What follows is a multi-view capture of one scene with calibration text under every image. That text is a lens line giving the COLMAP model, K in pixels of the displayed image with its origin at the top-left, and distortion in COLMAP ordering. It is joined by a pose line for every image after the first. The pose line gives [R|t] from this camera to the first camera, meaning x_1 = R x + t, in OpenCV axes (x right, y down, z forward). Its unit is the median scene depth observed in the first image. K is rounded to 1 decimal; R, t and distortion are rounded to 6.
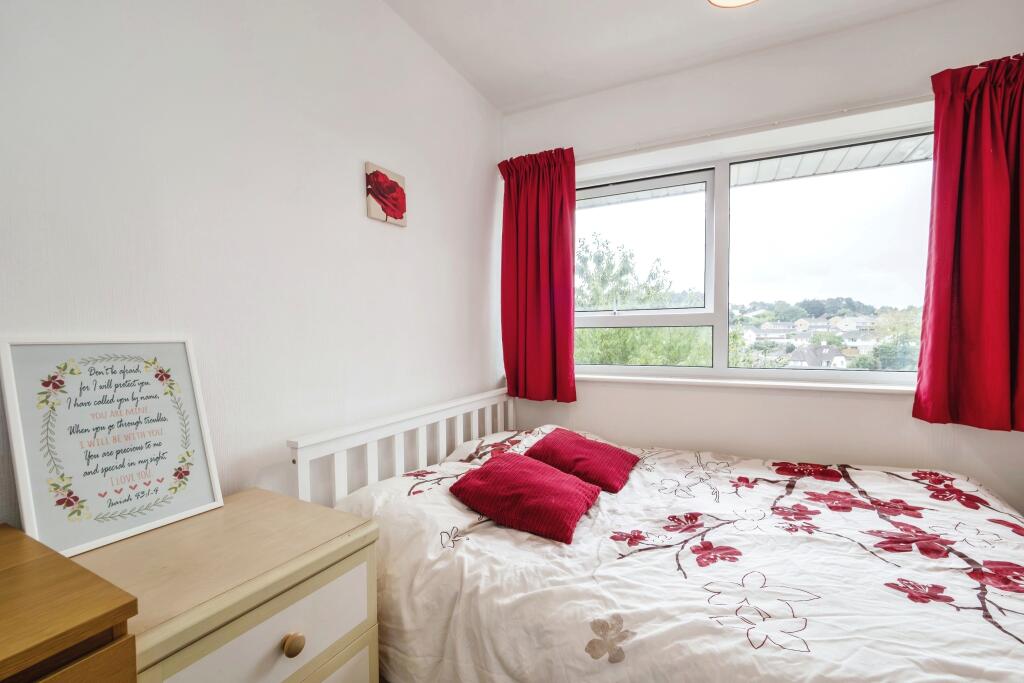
lens RADIAL K [[423.2, 0, 513.0], [0, 423.2, 365.6], [0, 0, 1]] dist [-0.020478, 0.000133]
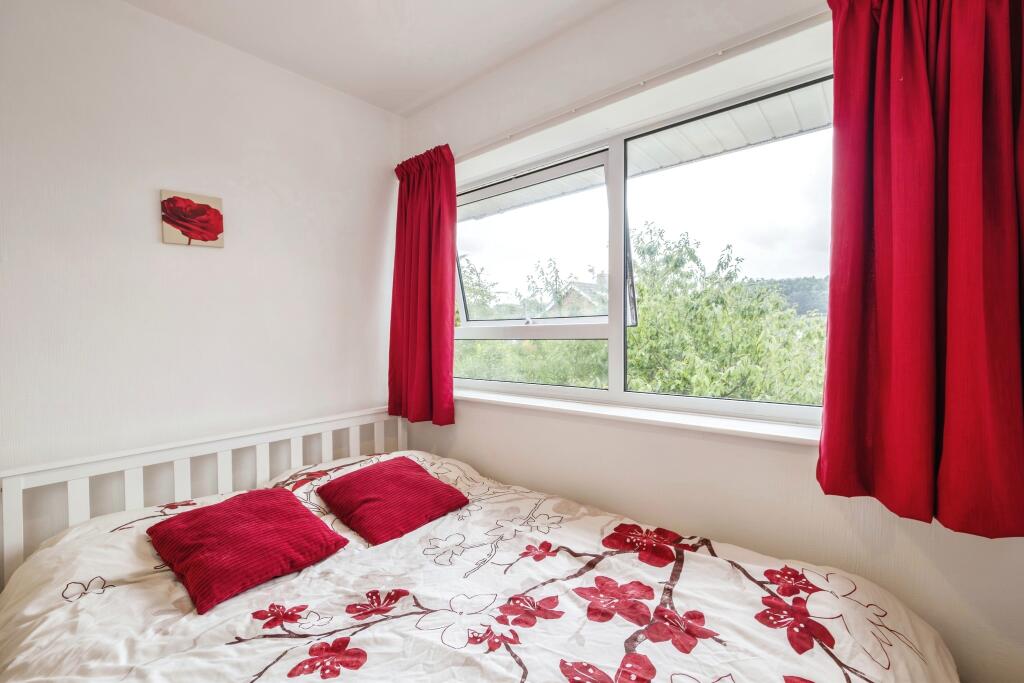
lens RADIAL K [[430.8, 0, 512.0], [0, 430.8, 341.5], [0, 0, 1]] dist [-0.012518, -0.000231]
pose [[0.970180, -0.005226, -0.242328, 0.699377], [-0.005606, 0.999016, -0.043989, -0.071208], [0.242319, 0.044035, 0.969197, 0.208022]]
